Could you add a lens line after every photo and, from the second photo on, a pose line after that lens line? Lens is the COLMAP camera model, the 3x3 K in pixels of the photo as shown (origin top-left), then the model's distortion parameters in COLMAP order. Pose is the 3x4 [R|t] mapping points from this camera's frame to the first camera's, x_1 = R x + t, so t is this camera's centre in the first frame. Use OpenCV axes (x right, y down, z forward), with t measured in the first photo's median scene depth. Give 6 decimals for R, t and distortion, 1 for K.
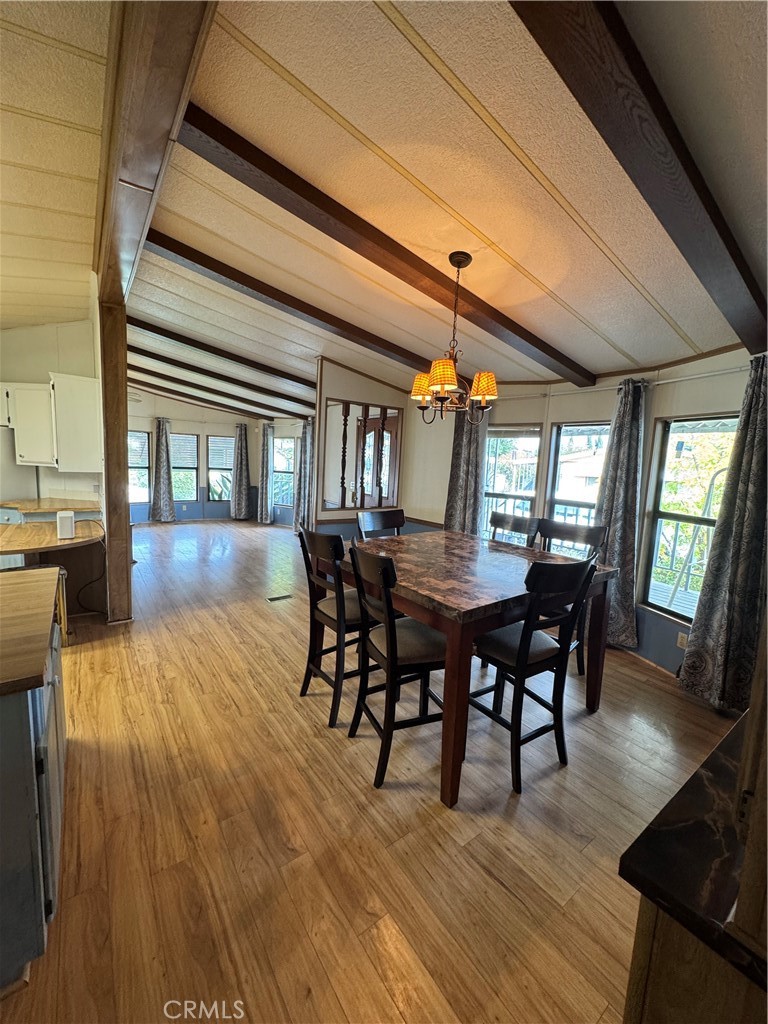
lens RADIAL K [[408.5, 0, 382.9], [0, 408.5, 513.7], [0, 0, 1]] dist [-0.003850, 0.000008]
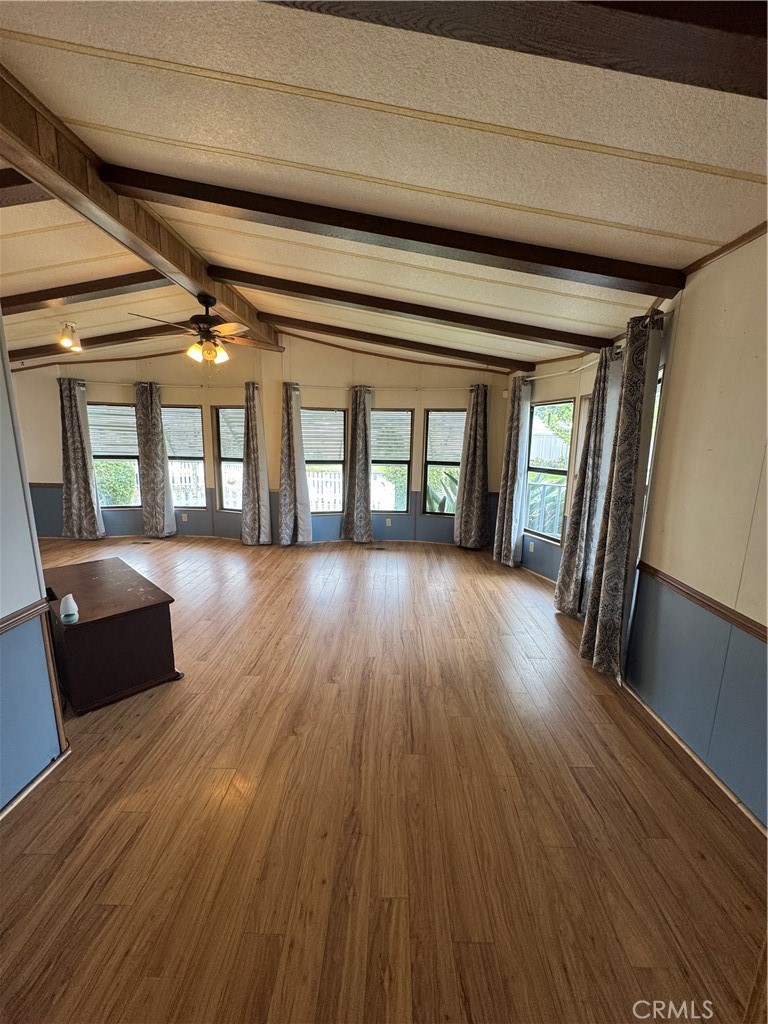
lens RADIAL K [[408.5, 0, 383.1], [0, 408.5, 512.7], [0, 0, 1]] dist [-0.003850, 0.000008]
pose [[0.794310, 0.076013, -0.602739, -0.096354], [-0.055844, 0.997077, 0.052151, -0.065342], [0.604941, -0.007764, 0.796232, 0.477164]]
